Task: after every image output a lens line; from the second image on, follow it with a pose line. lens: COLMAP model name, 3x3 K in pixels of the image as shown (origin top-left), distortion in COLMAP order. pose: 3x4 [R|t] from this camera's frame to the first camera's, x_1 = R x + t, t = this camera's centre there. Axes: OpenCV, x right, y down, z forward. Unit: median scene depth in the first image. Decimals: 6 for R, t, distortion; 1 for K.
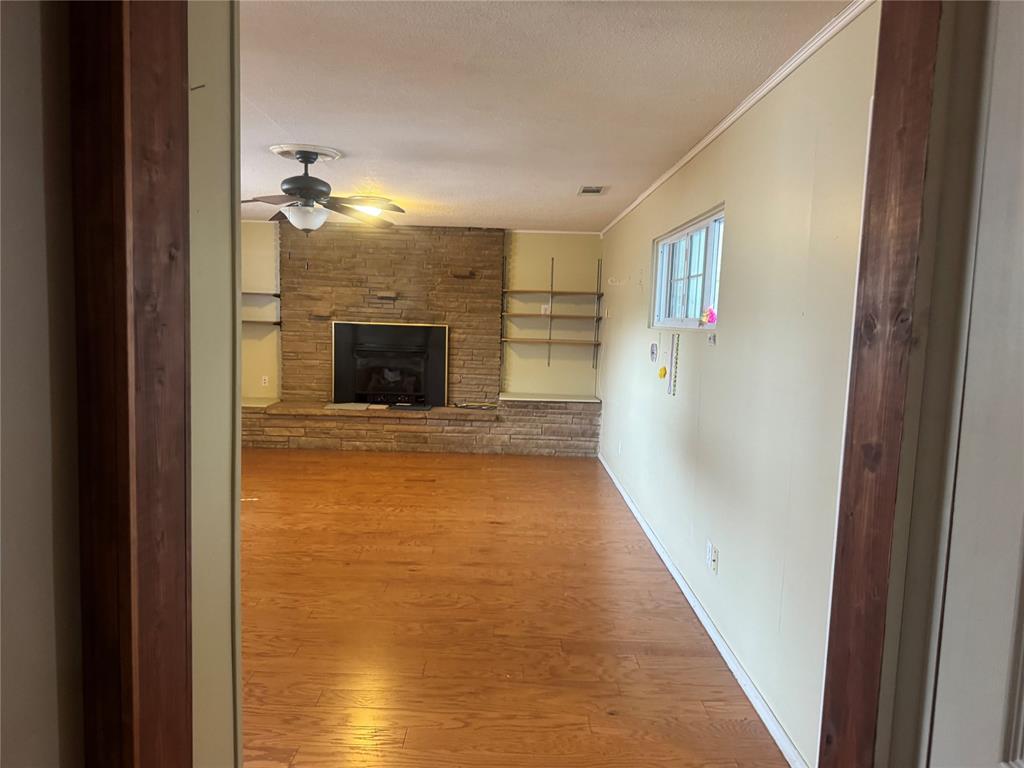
lens RADIAL K [[717.6, 0, 505.0], [0, 717.6, 384.2], [0, 0, 1]] dist [0.033882, -0.052832]
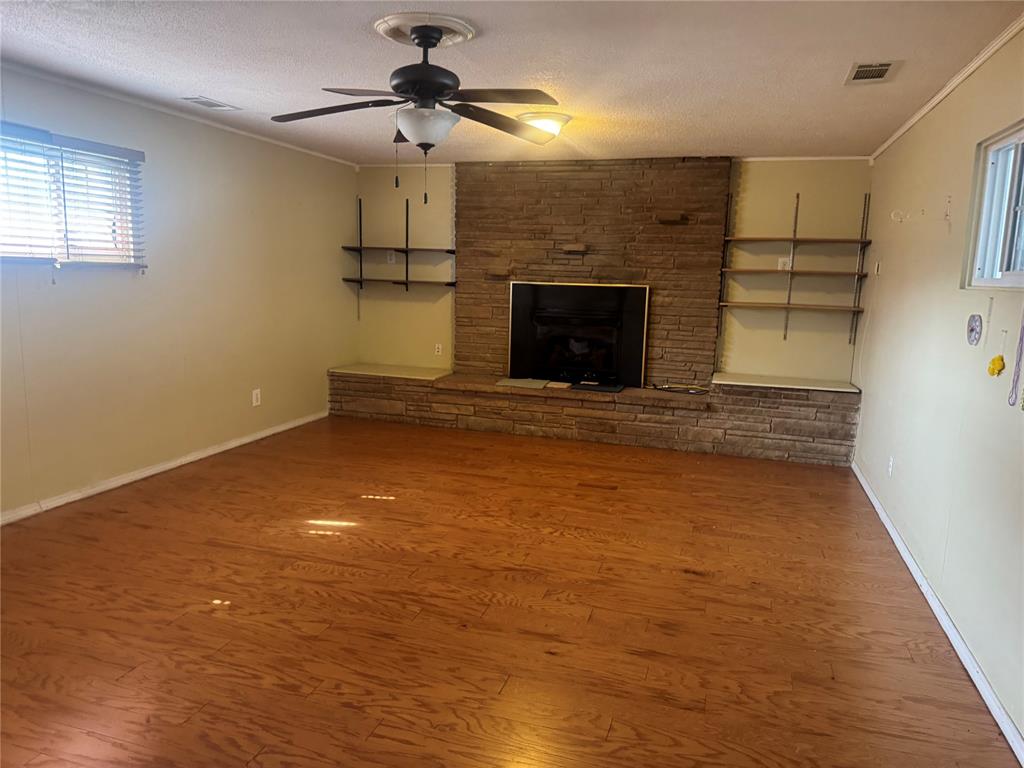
lens RADIAL K [[717.6, 0, 489.3], [0, 717.6, 395.4], [0, 0, 1]] dist [0.033882, -0.052832]
pose [[0.947988, 0.047197, -0.314786, 0.008647], [-0.025822, 0.997090, 0.071732, -0.014266], [0.317256, -0.059873, 0.946448, 0.196172]]
